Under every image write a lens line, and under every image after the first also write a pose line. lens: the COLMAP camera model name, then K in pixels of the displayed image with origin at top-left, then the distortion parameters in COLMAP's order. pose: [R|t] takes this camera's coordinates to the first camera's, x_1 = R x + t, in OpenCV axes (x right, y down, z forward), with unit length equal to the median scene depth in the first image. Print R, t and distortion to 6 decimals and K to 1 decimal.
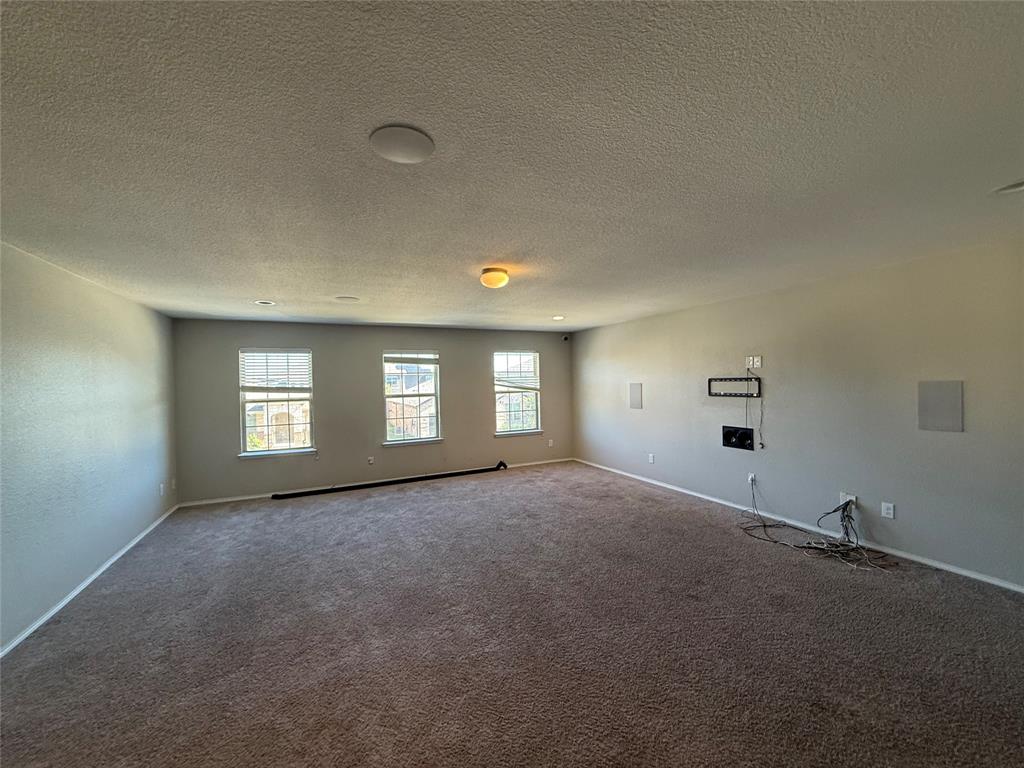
lens RADIAL K [[407.0, 0, 506.9], [0, 407.0, 382.5], [0, 0, 1]] dist [0.000920, 0.001746]
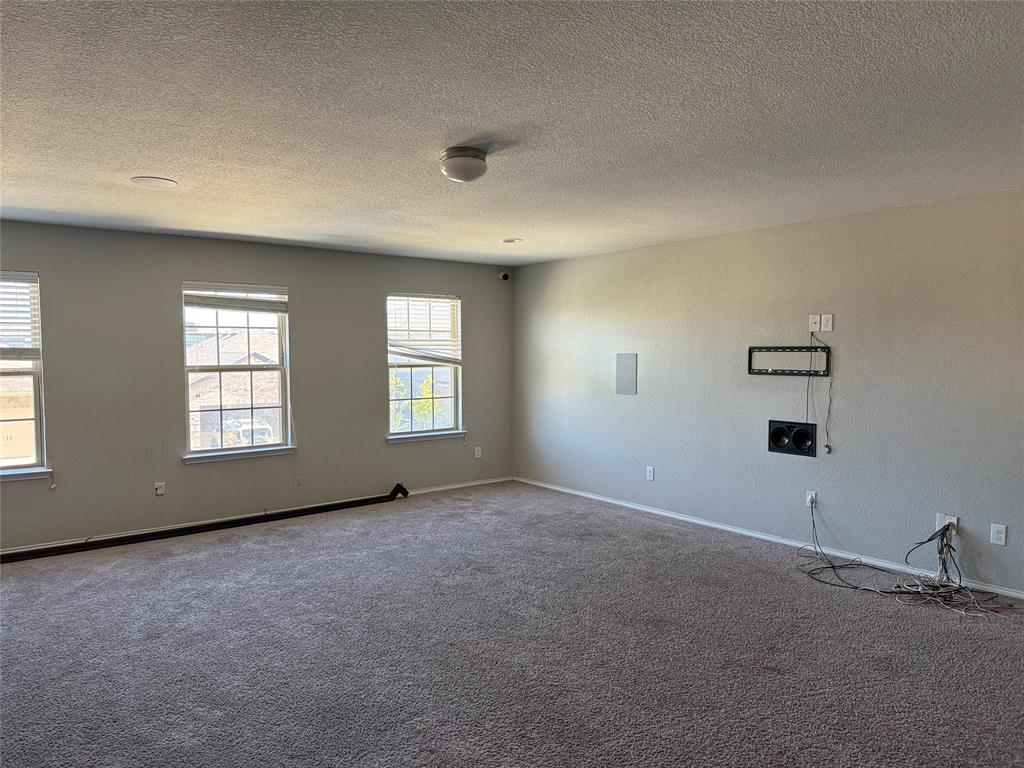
lens RADIAL K [[712.1, 0, 510.1], [0, 712.1, 381.0], [0, 0, 1]] dist [0.038499, -0.038933]
pose [[0.974755, 0.009778, 0.223062, -0.129299], [-0.018732, 0.999100, 0.038064, 0.008236], [-0.222489, -0.041281, 0.974061, -0.020278]]
